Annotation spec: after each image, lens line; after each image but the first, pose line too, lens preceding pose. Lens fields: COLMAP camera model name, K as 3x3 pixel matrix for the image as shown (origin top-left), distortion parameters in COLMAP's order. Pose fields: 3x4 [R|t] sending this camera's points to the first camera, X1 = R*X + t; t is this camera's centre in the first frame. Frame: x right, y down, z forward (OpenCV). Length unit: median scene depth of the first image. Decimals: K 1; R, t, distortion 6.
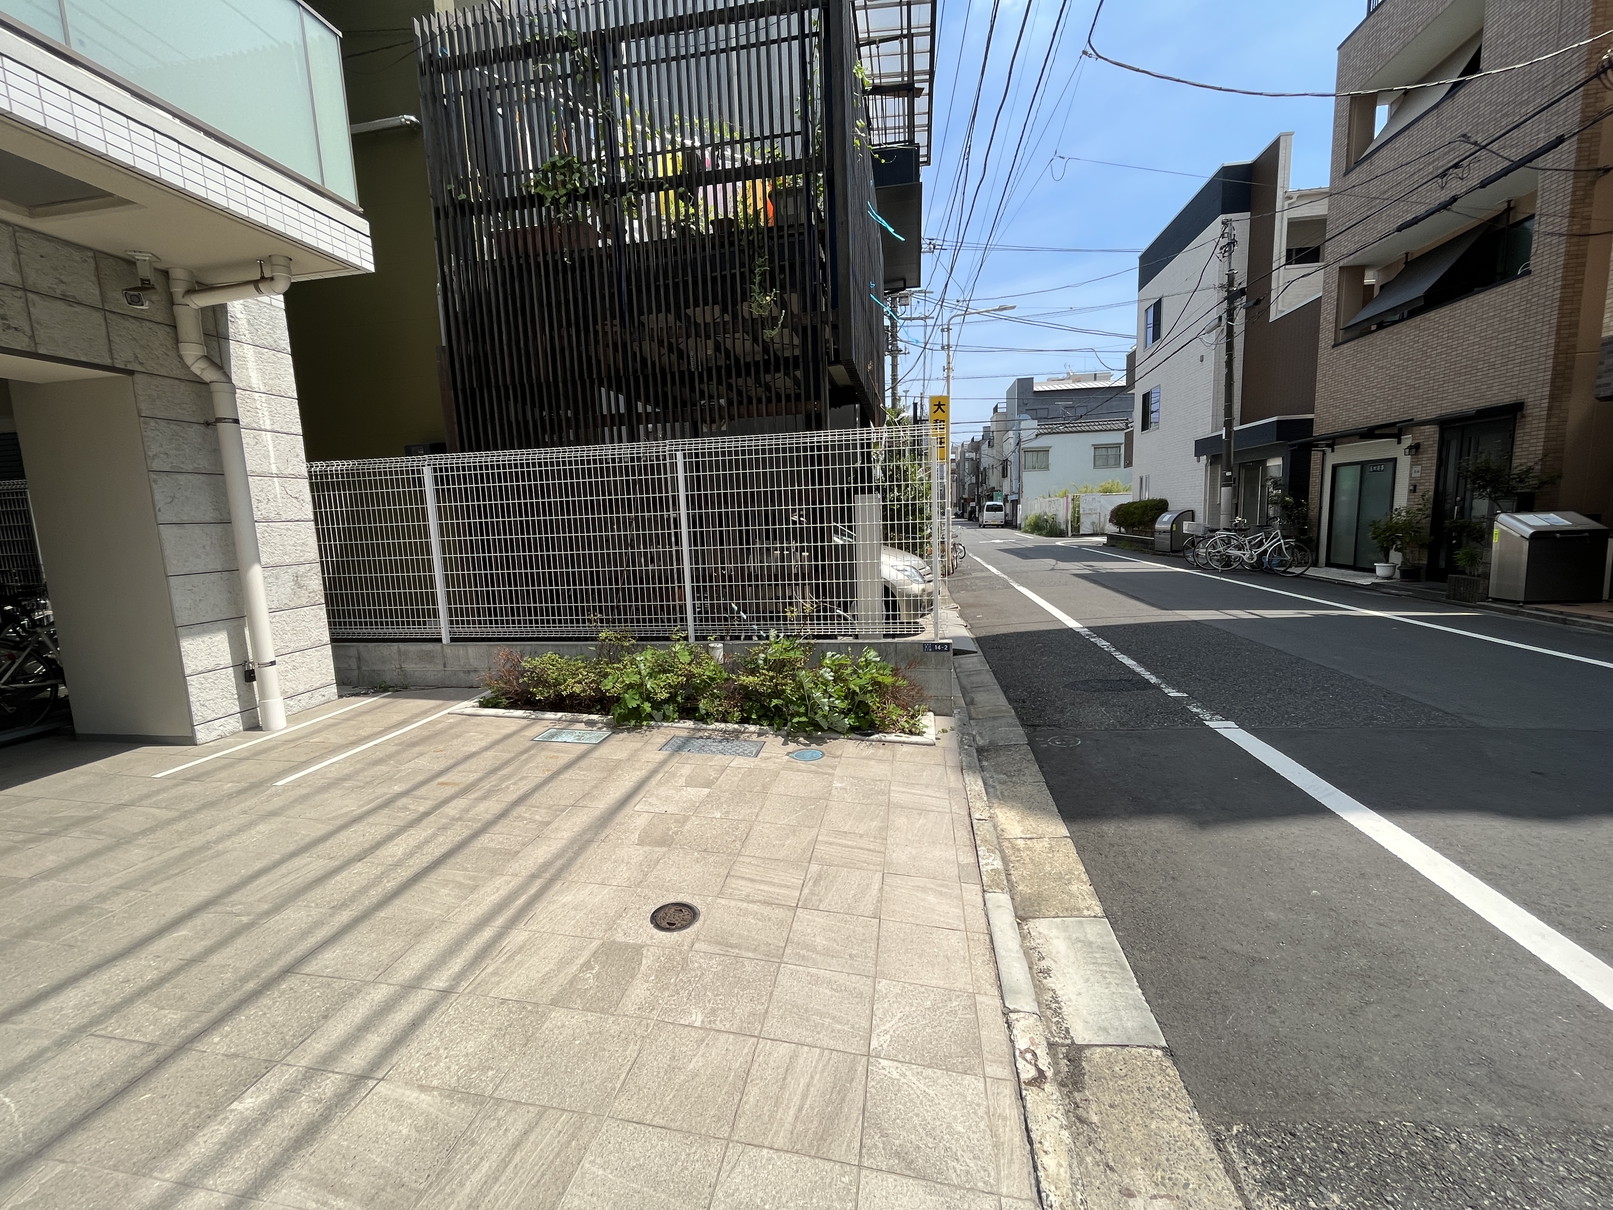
lens RADIAL K [[656.2, 0, 806.5], [0, 656.2, 605.0], [0, 0, 1]] dist [-0.000159, -0.000192]
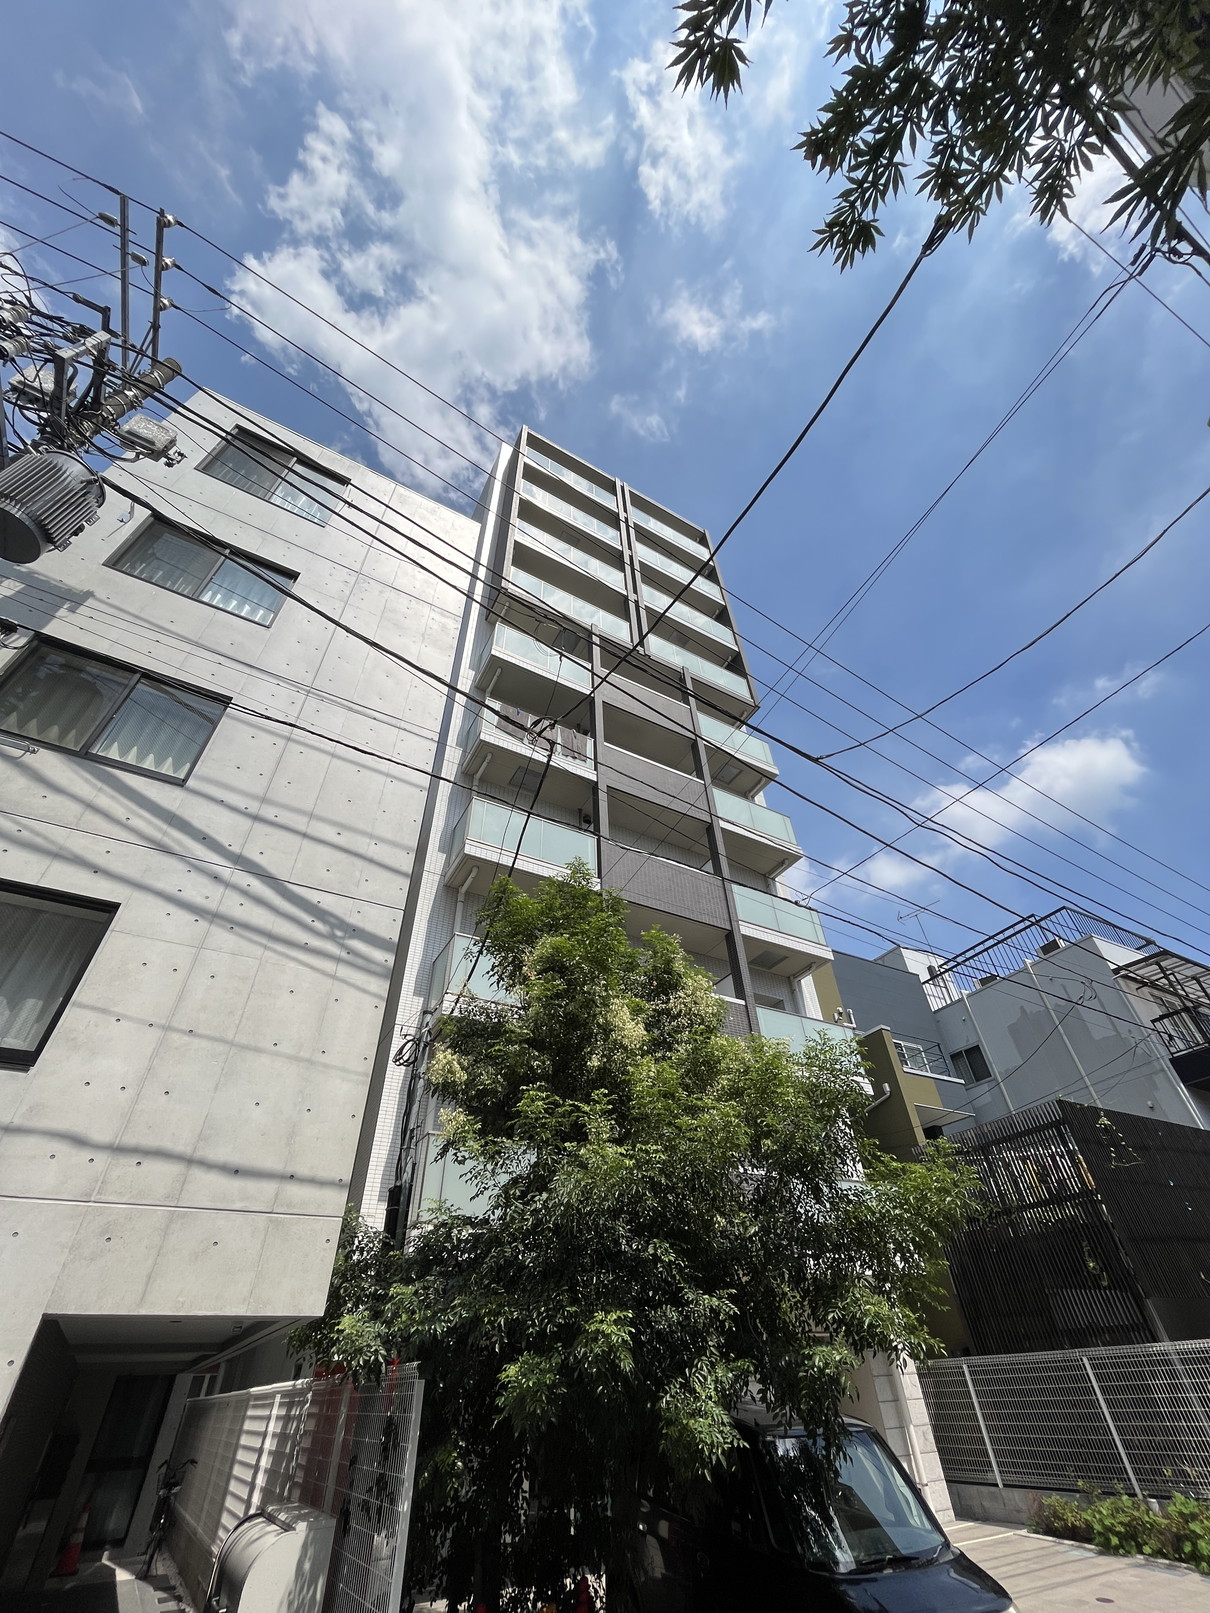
lens RADIAL K [[656.2, 0, 605.0], [0, 656.2, 806.5], [0, 0, 1]] dist [-0.000159, -0.000192]
pose [[0.624455, -0.508836, -0.592573, 0.883423], [-0.099006, 0.700990, -0.706266, 0.136738], [0.774761, 0.499699, 0.387358, -1.648211]]
